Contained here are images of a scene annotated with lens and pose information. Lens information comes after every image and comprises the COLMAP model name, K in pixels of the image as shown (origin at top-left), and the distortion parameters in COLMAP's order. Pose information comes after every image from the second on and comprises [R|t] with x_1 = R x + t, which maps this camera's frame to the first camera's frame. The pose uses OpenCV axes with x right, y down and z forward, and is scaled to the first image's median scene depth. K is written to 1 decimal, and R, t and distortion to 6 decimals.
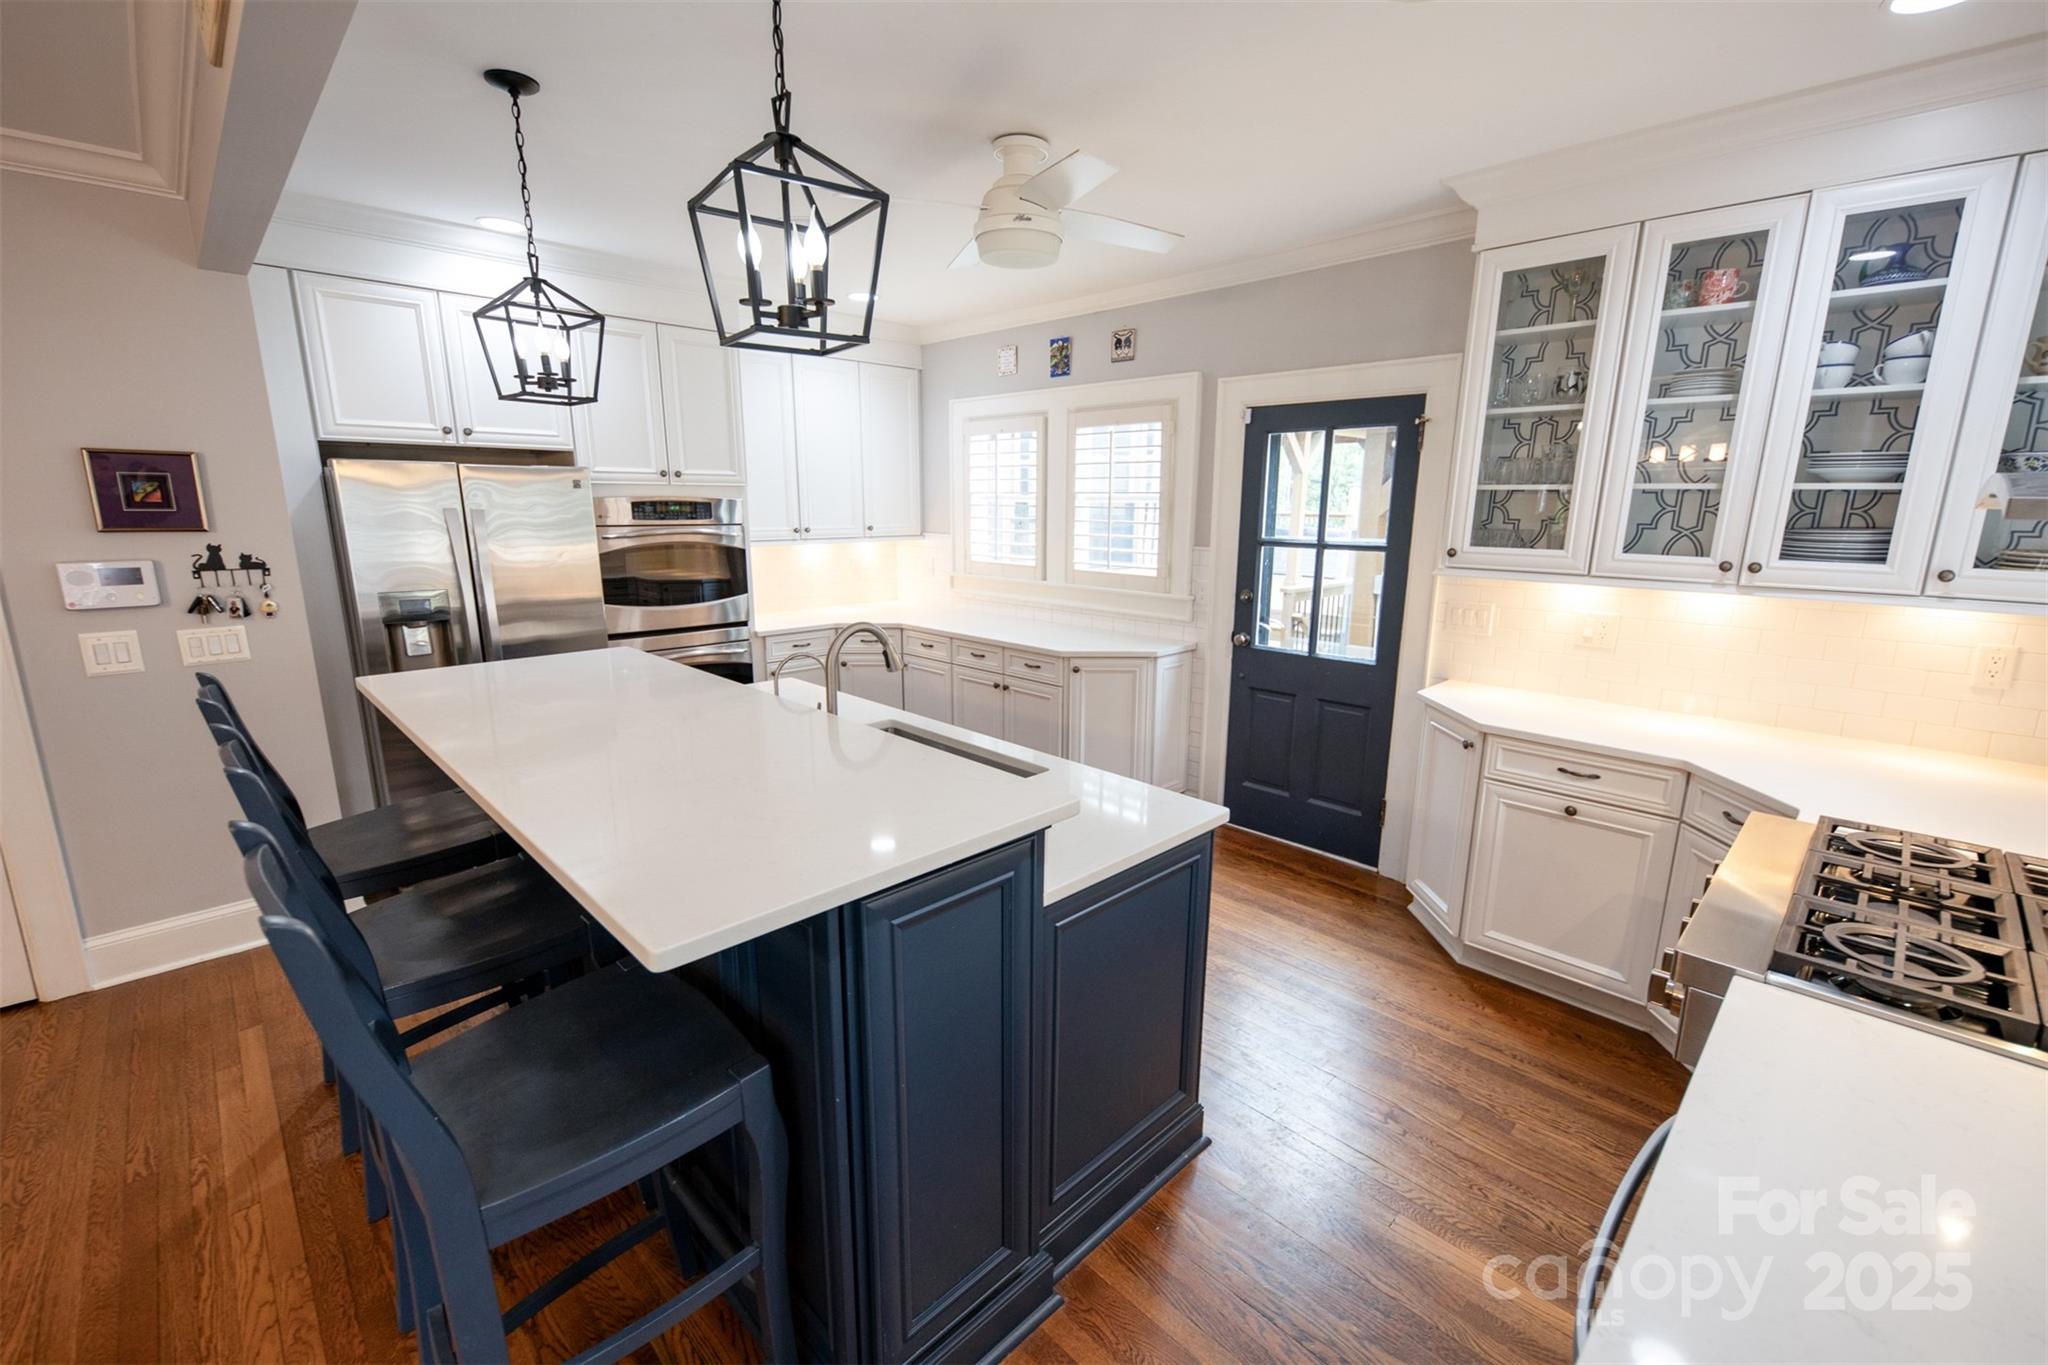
lens RADIAL K [[861.5, 0, 1023.9], [0, 861.5, 674.8], [0, 0, 1]] dist [0.011138, -0.005004]
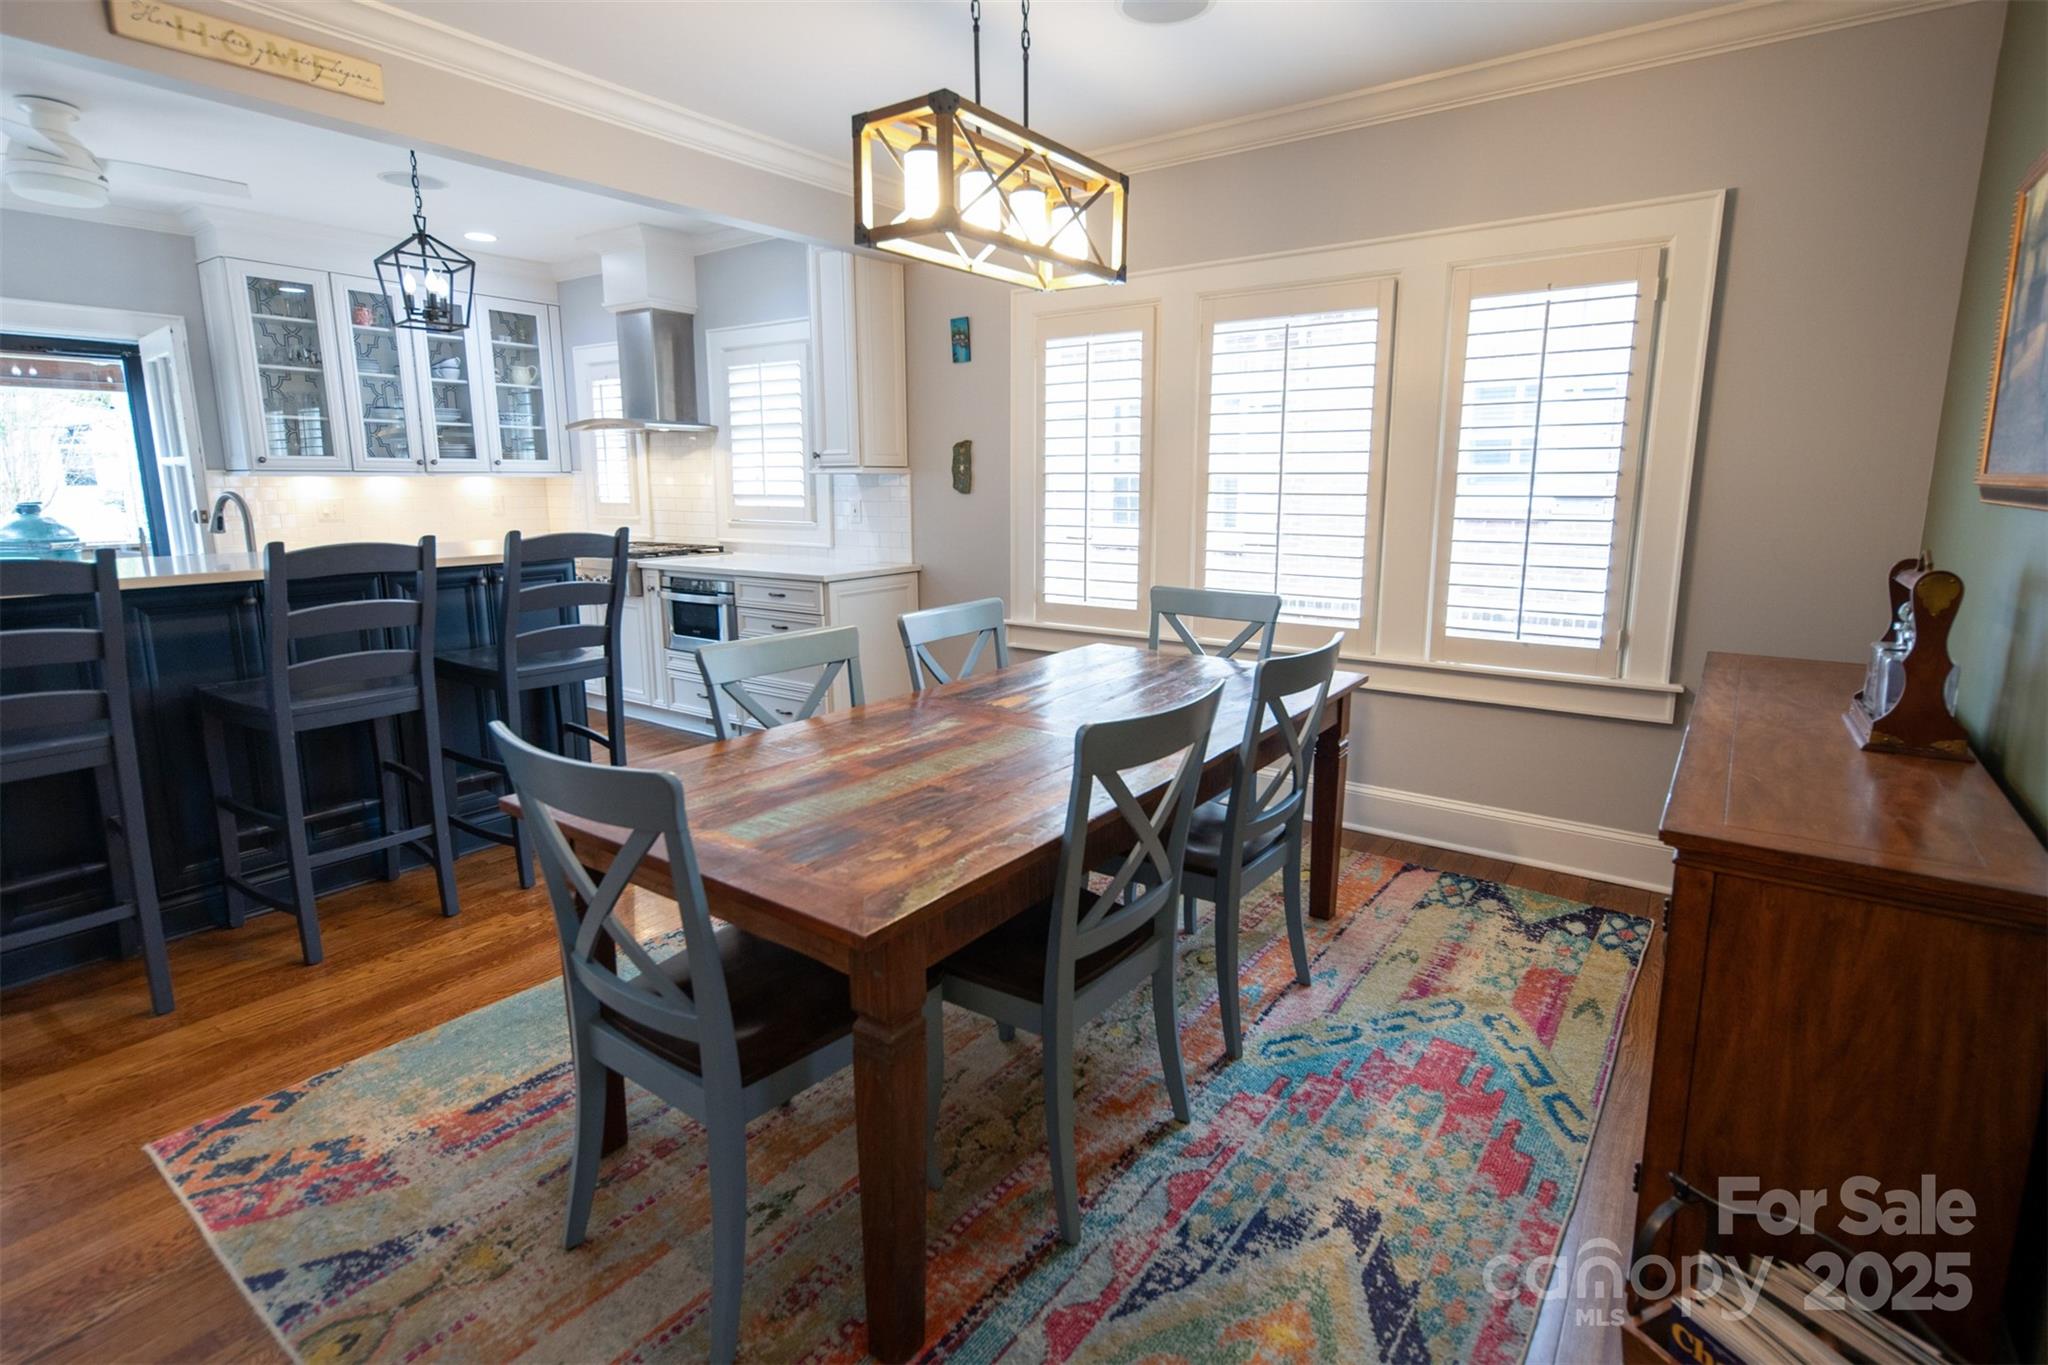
lens RADIAL K [[983.2, 0, 1034.5], [0, 983.2, 649.7], [0, 0, 1]] dist [0.013215, -0.002020]
pose [[-0.188626, -0.178500, 0.965690, -1.151091], [0.201198, 0.955460, 0.215909, 0.053742], [-0.961218, 0.235021, -0.144311, 0.046224]]
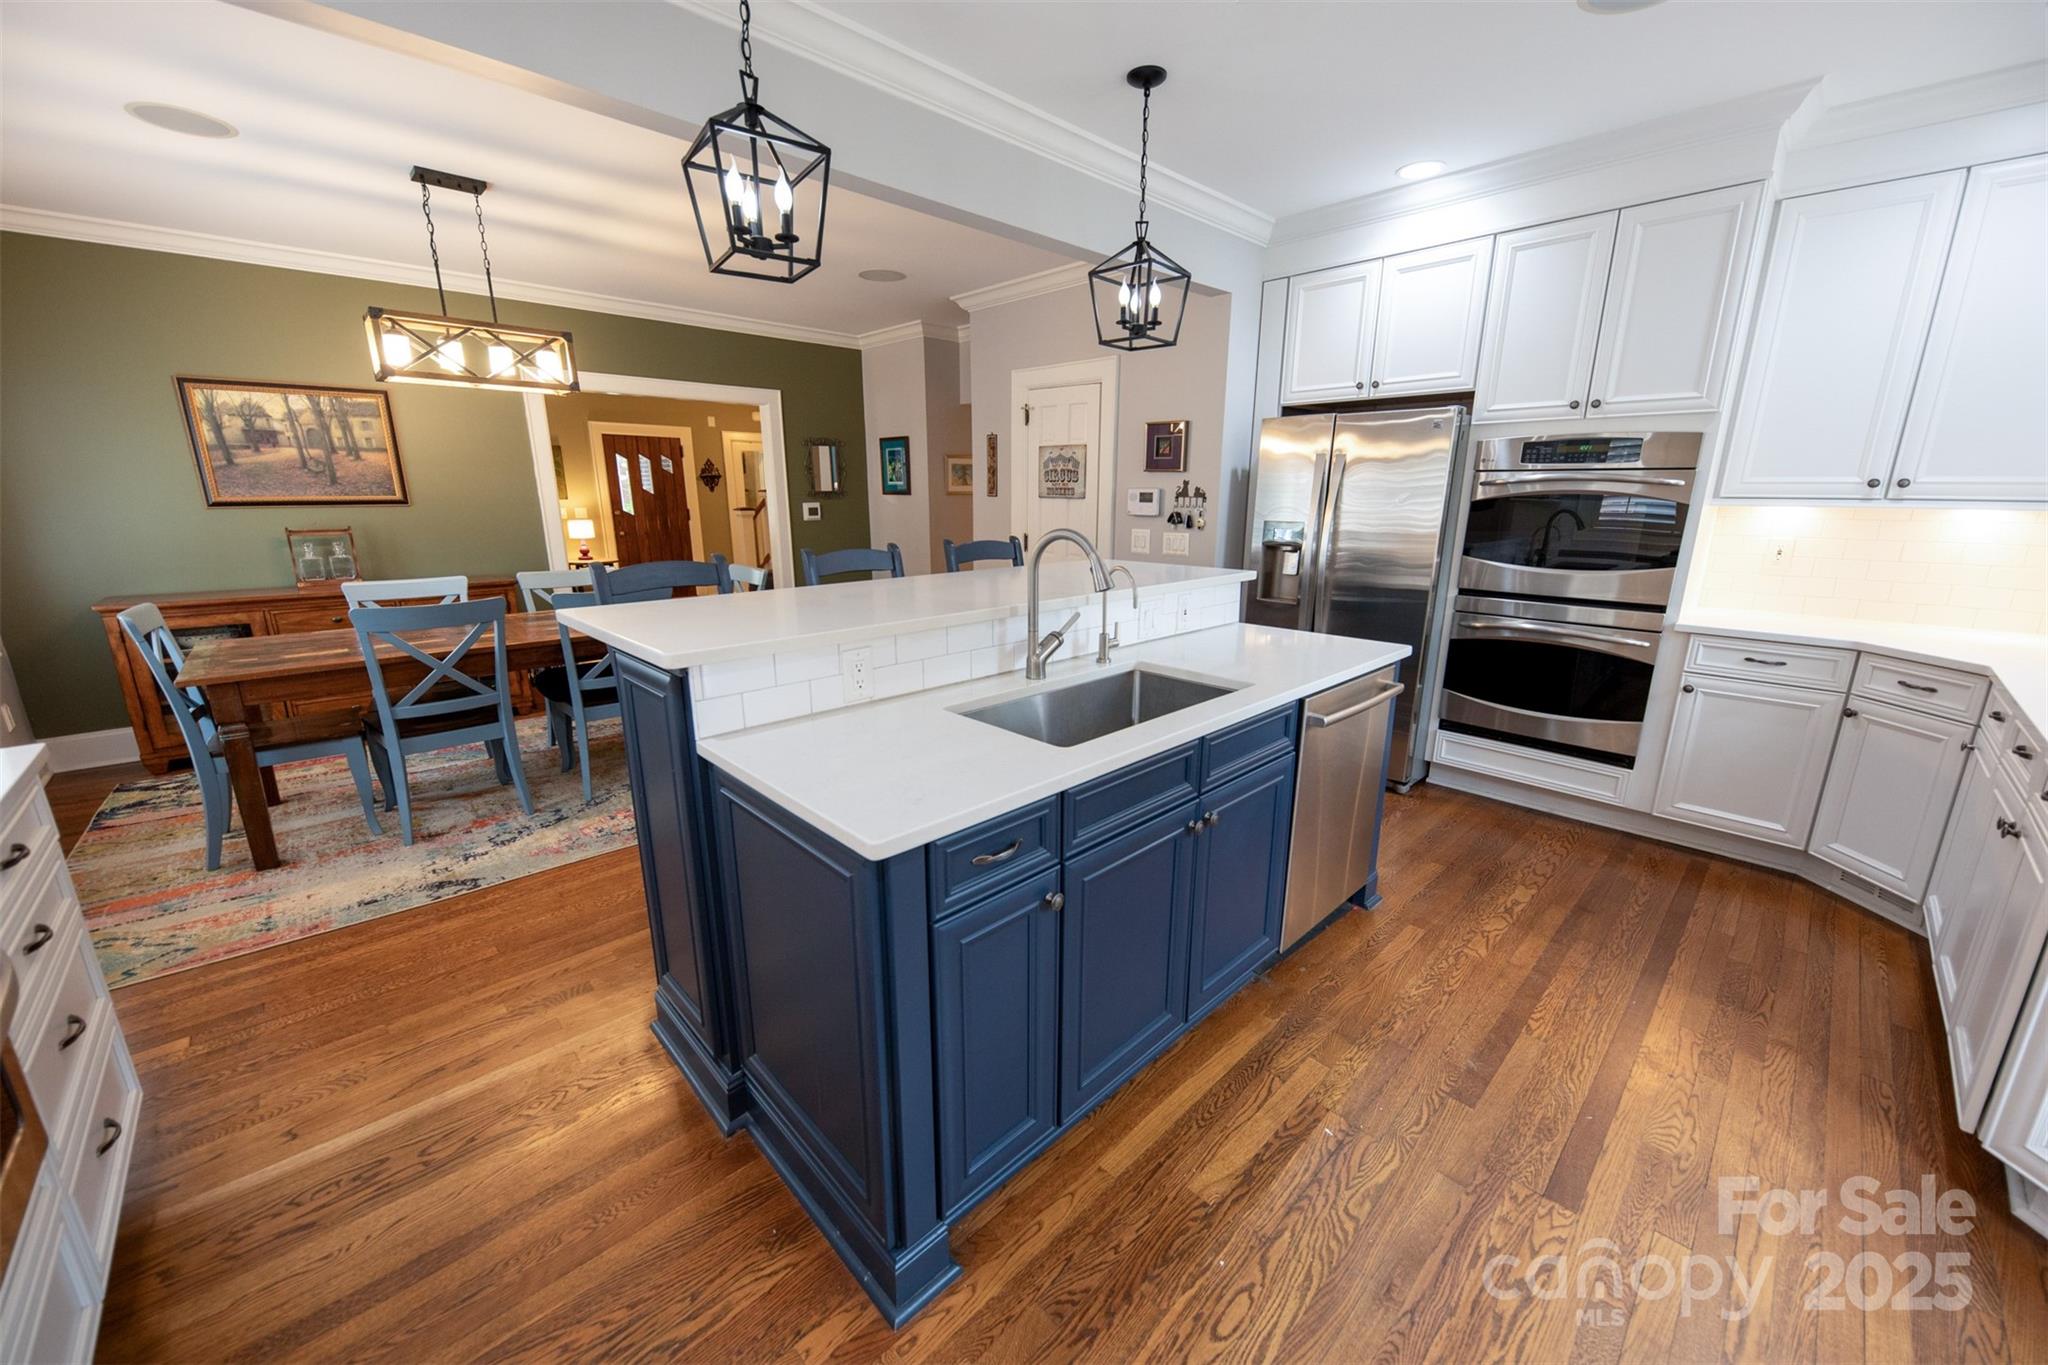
lens RADIAL K [[765.2, 0, 1027.2], [0, 765.2, 682.0], [0, 0, 1]] dist [-0.000541, -0.000707]
pose [[-0.004074, 0.237163, -0.971461, 0.386714], [-0.204336, 0.950774, 0.232970, -0.051189], [0.978892, 0.199454, 0.044588, 0.562417]]
